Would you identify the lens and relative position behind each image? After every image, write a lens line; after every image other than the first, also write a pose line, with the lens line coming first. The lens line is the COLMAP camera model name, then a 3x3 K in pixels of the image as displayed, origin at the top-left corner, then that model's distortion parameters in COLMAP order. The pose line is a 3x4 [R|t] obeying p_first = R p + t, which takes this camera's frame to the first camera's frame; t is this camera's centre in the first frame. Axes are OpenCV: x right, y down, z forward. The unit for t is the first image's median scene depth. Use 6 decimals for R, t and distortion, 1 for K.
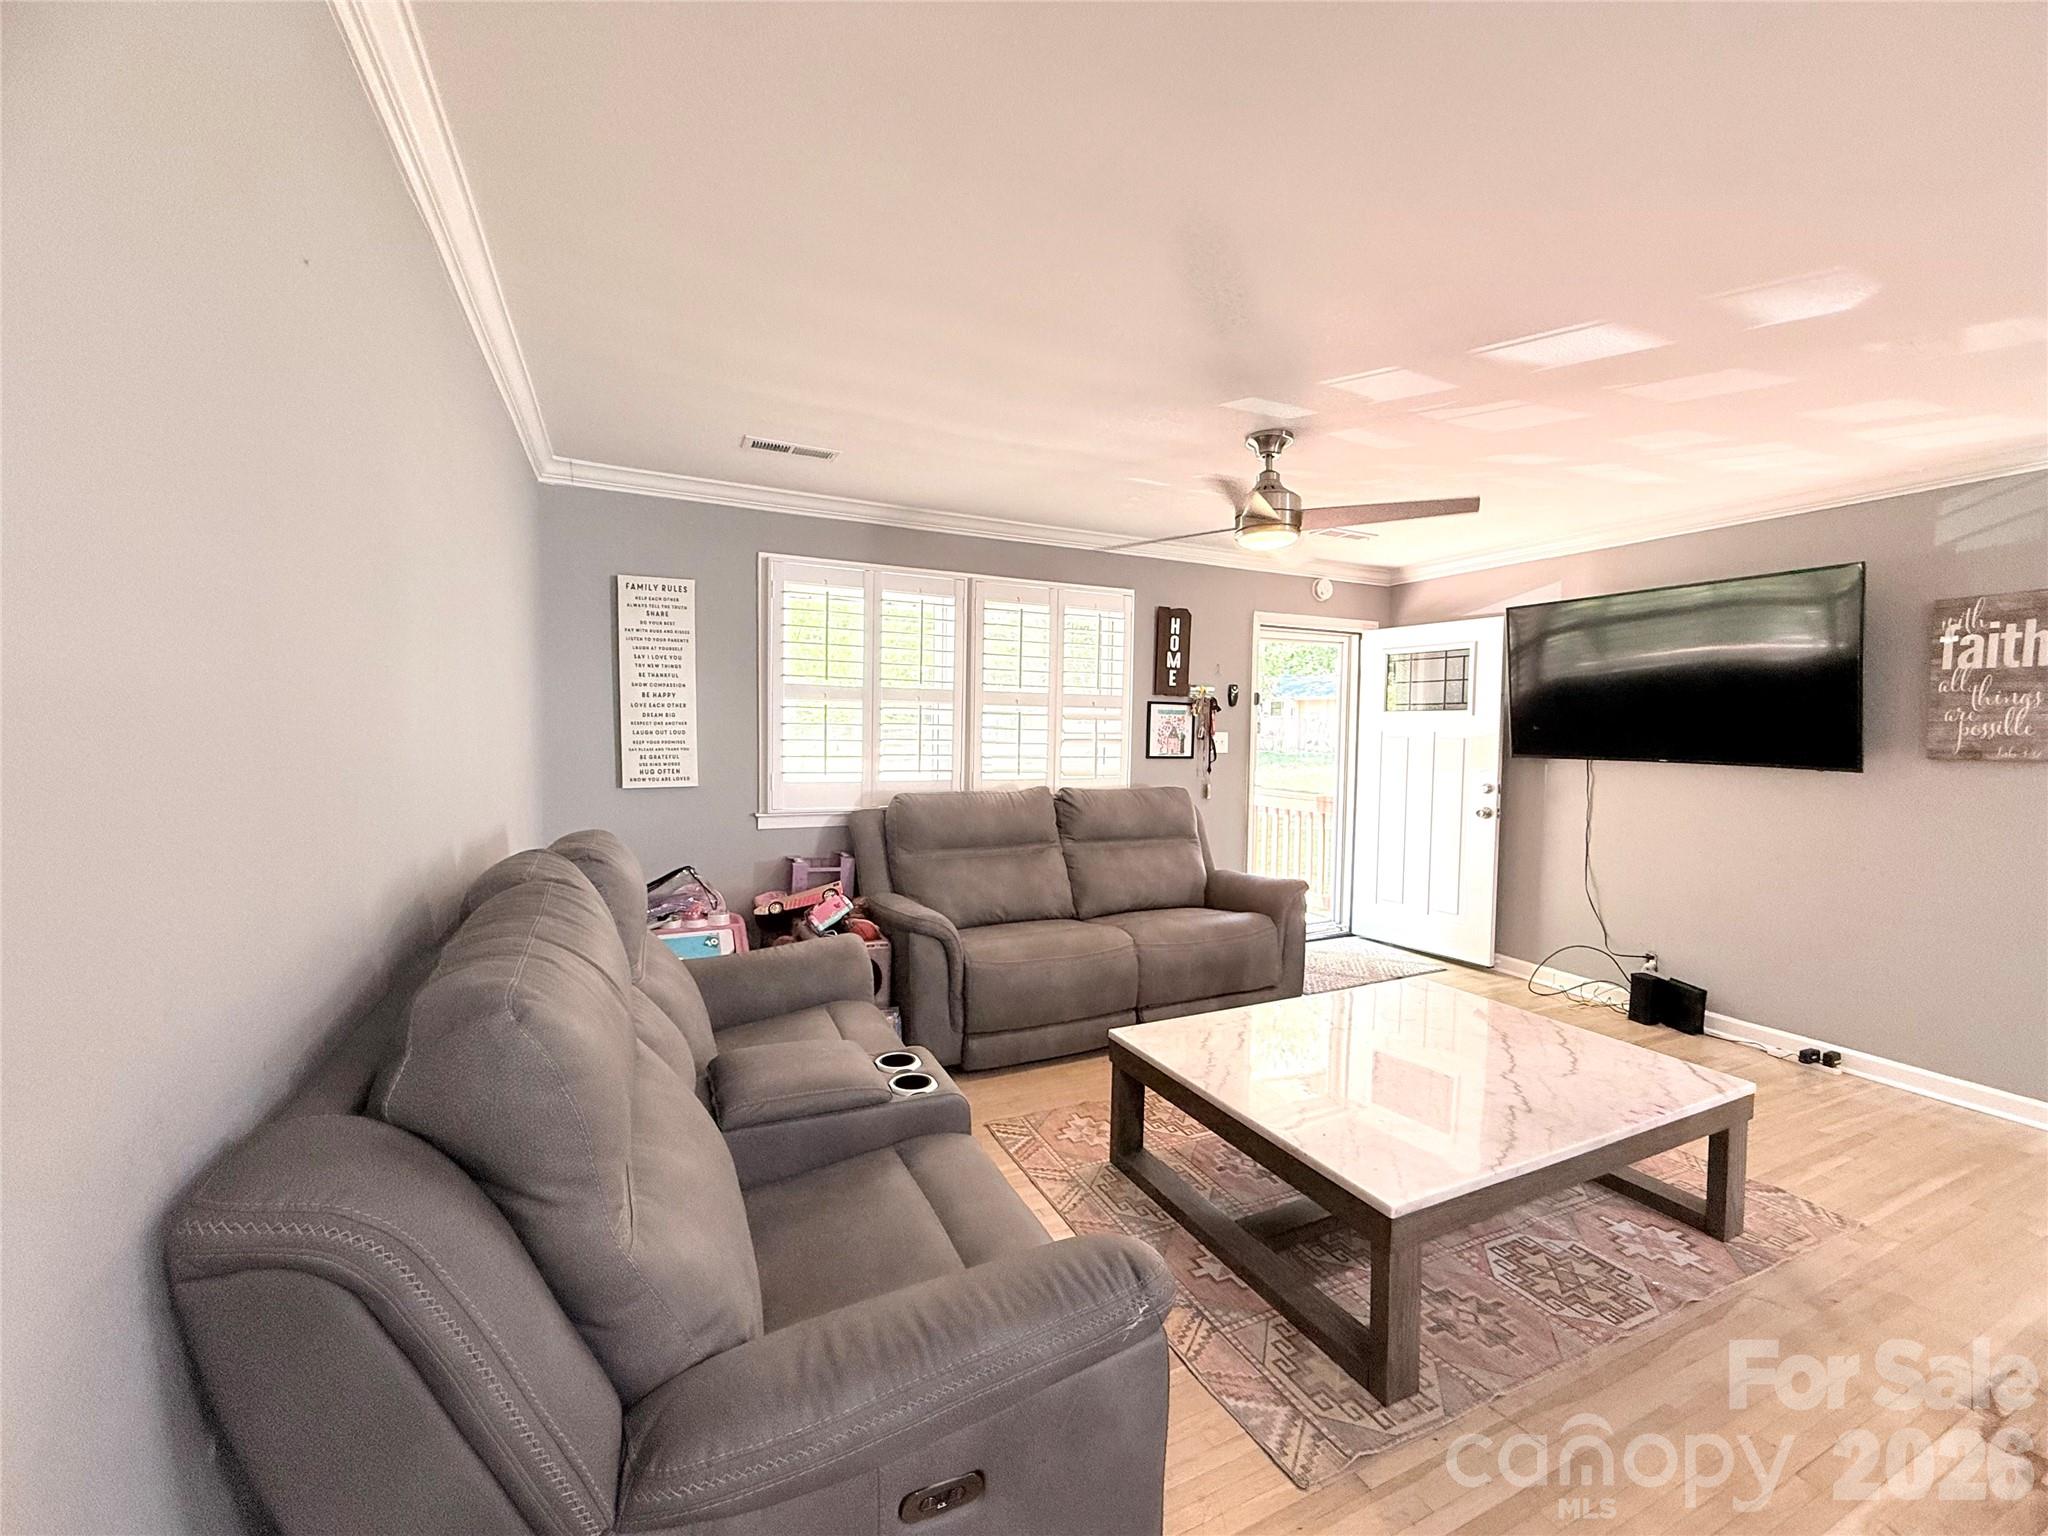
lens RADIAL K [[814.0, 0, 1016.8], [0, 814.0, 769.1], [0, 0, 1]] dist [0.001271, 0.000558]
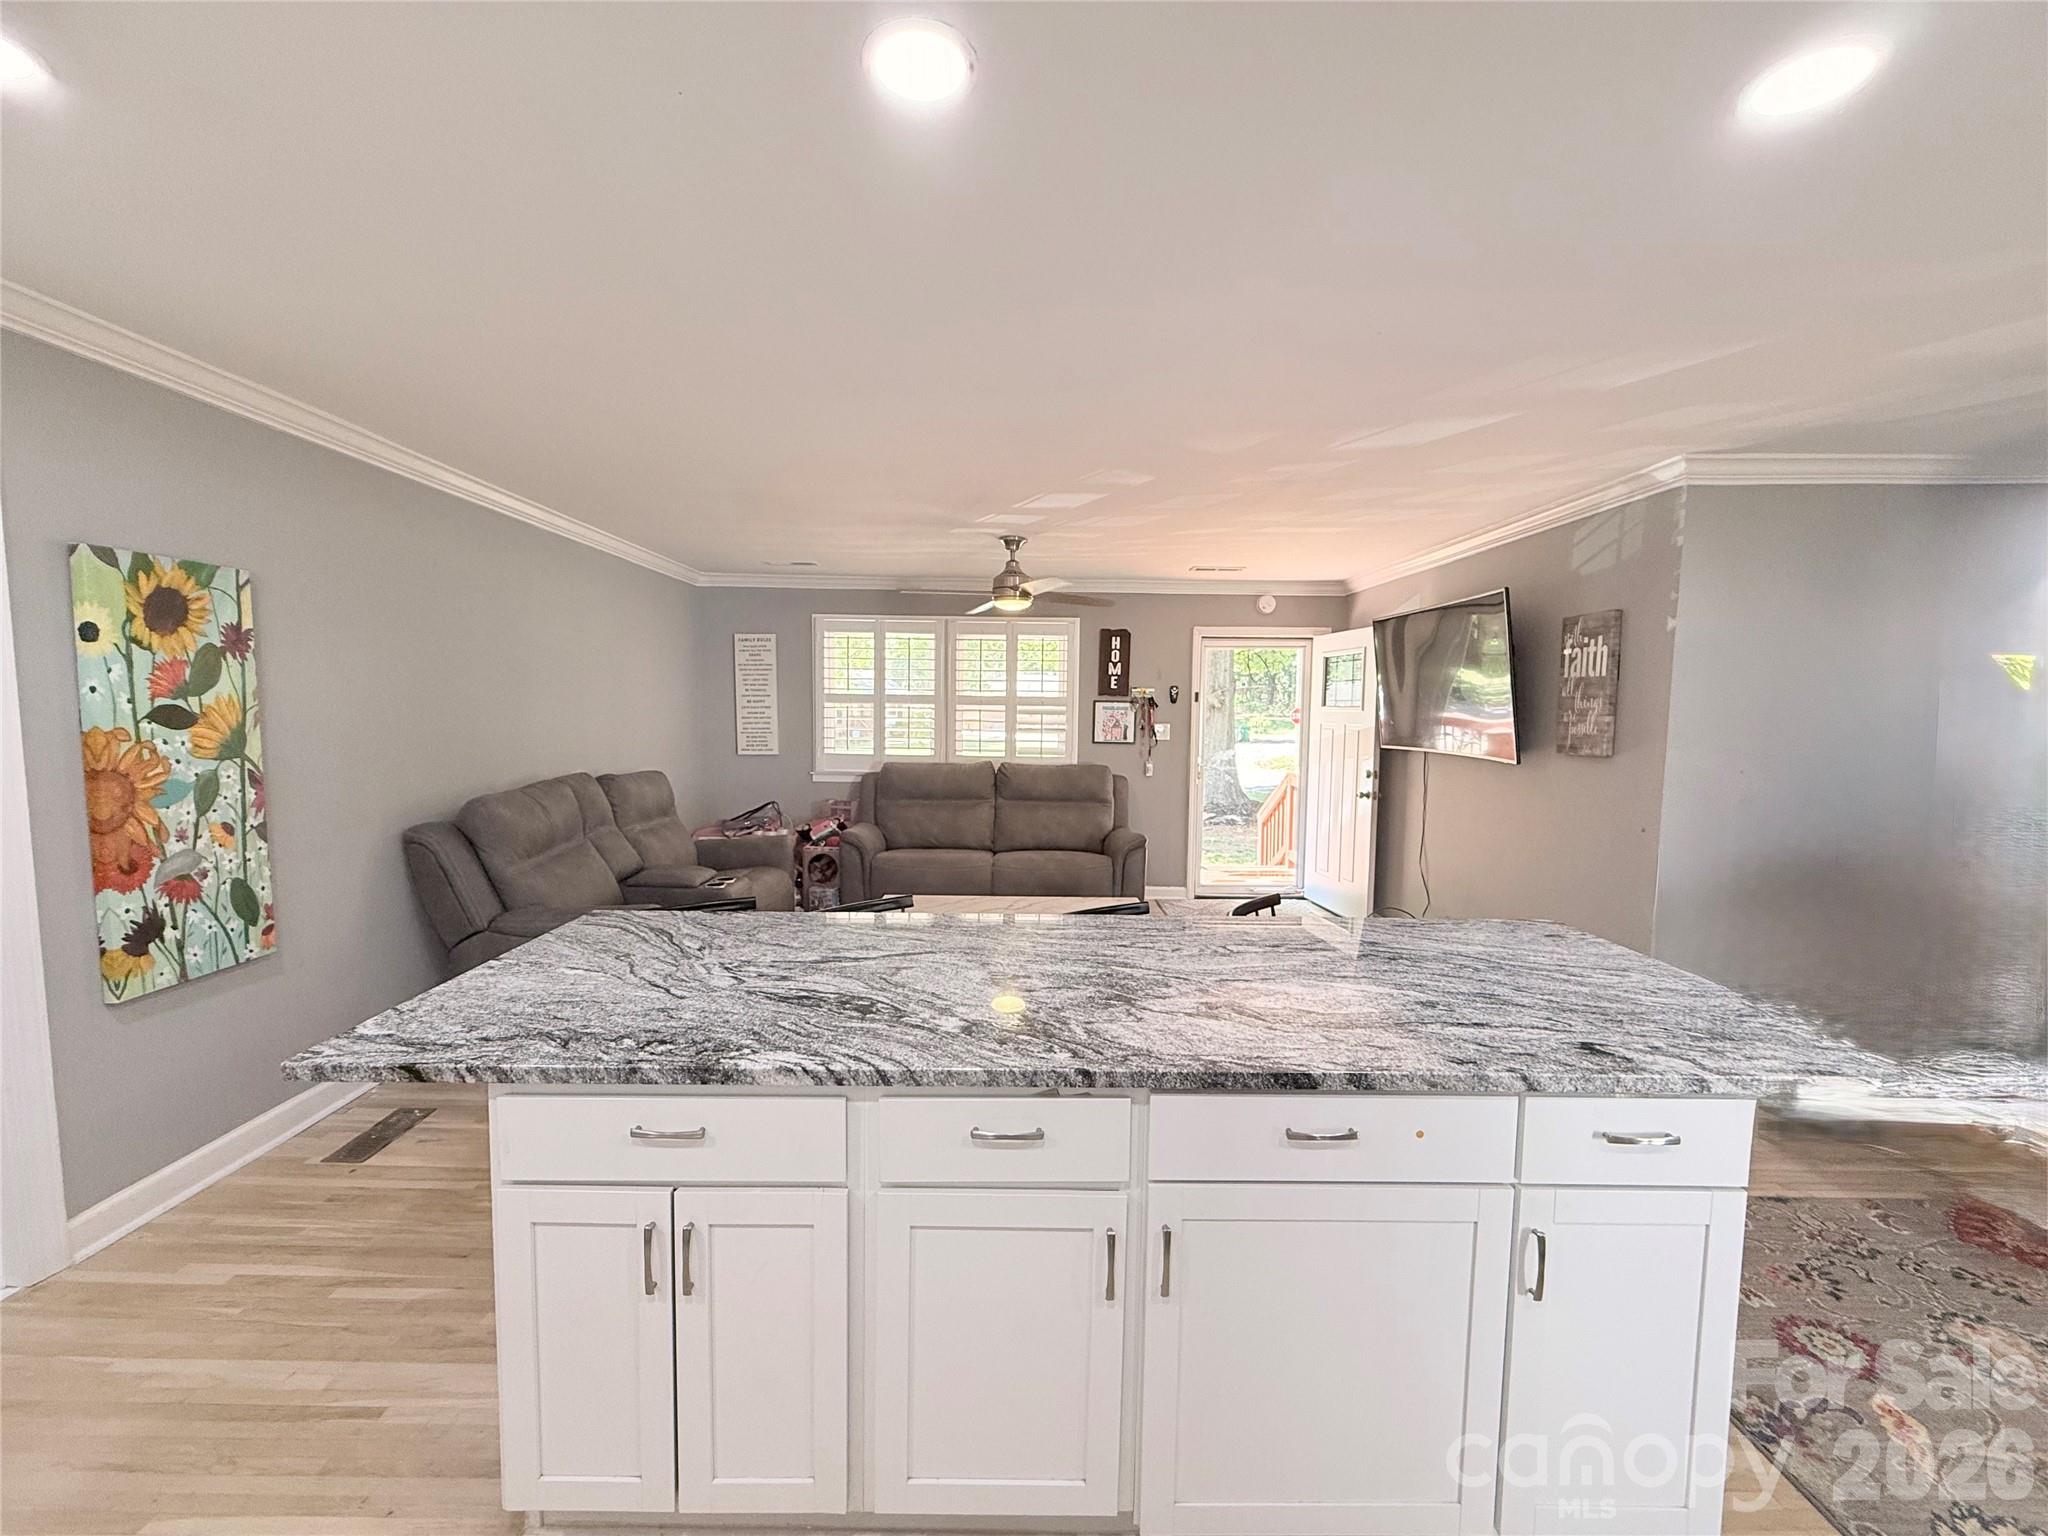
lens RADIAL K [[814.0, 0, 1016.8], [0, 814.0, 769.1], [0, 0, 1]] dist [0.001271, 0.000558]
pose [[0.905882, 0.030541, -0.422428, 0.670303], [-0.021797, 0.999437, 0.025514, -0.002255], [0.422969, -0.013905, 0.906037, -0.286851]]
